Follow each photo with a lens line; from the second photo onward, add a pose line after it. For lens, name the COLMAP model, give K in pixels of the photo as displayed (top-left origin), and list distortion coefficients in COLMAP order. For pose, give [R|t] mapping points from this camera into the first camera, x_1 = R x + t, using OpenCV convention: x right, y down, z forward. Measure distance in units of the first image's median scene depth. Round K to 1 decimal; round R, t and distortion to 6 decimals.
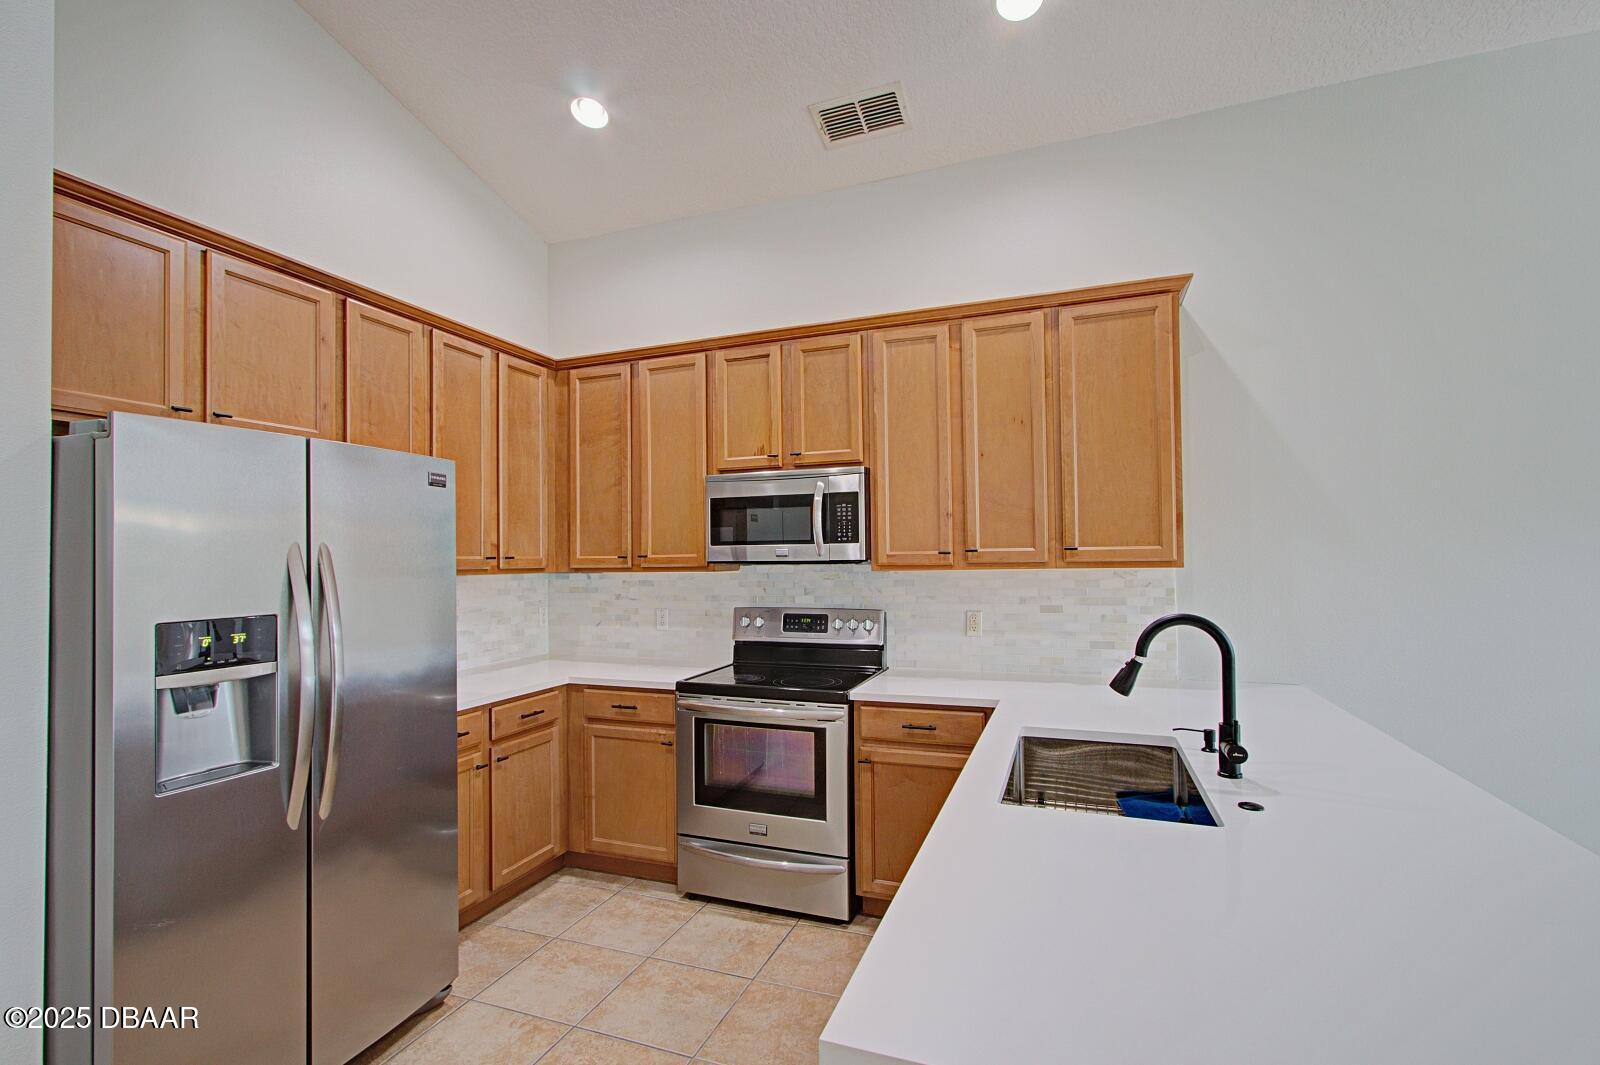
lens RADIAL K [[727.4, 0, 800.2], [0, 727.4, 540.9], [0, 0, 1]] dist [0.005848, 0.000510]
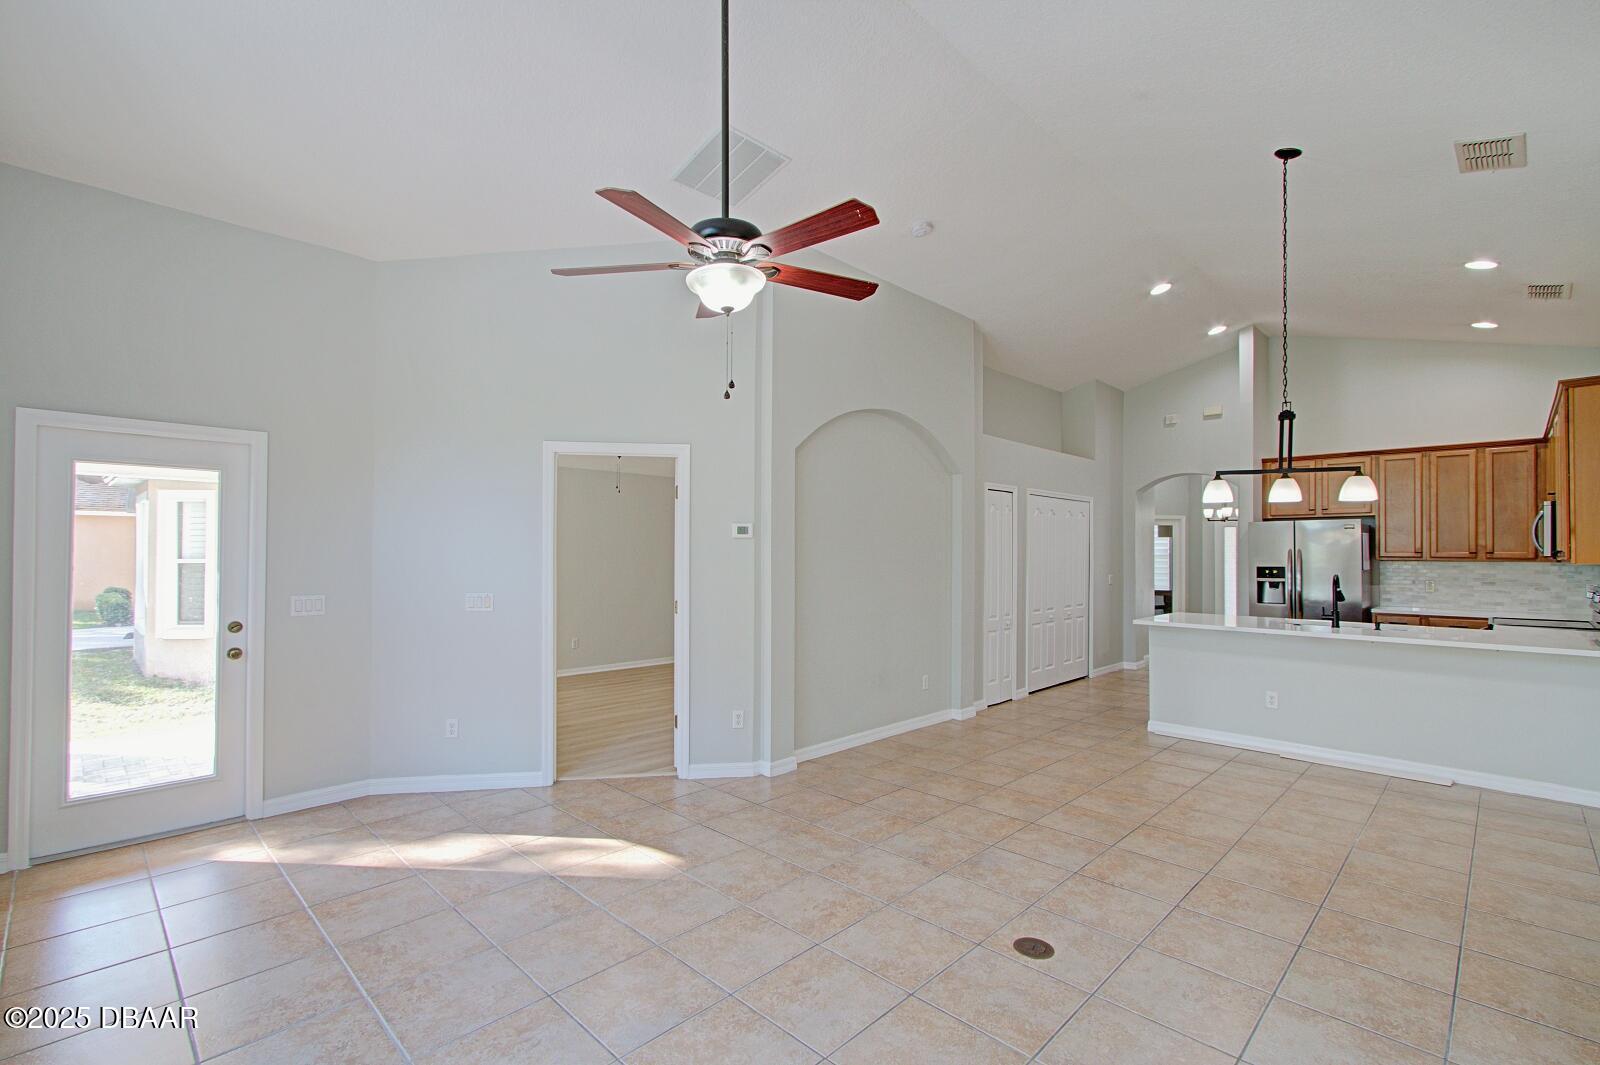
lens RADIAL K [[727.4, 0, 800.5], [0, 727.4, 536.8], [0, 0, 1]] dist [0.005848, 0.000510]
pose [[-0.401824, 0.005245, -0.915702, 2.892735], [0.029851, 0.999527, -0.007374, -0.082849], [0.915230, -0.030298, -0.401790, 0.131638]]
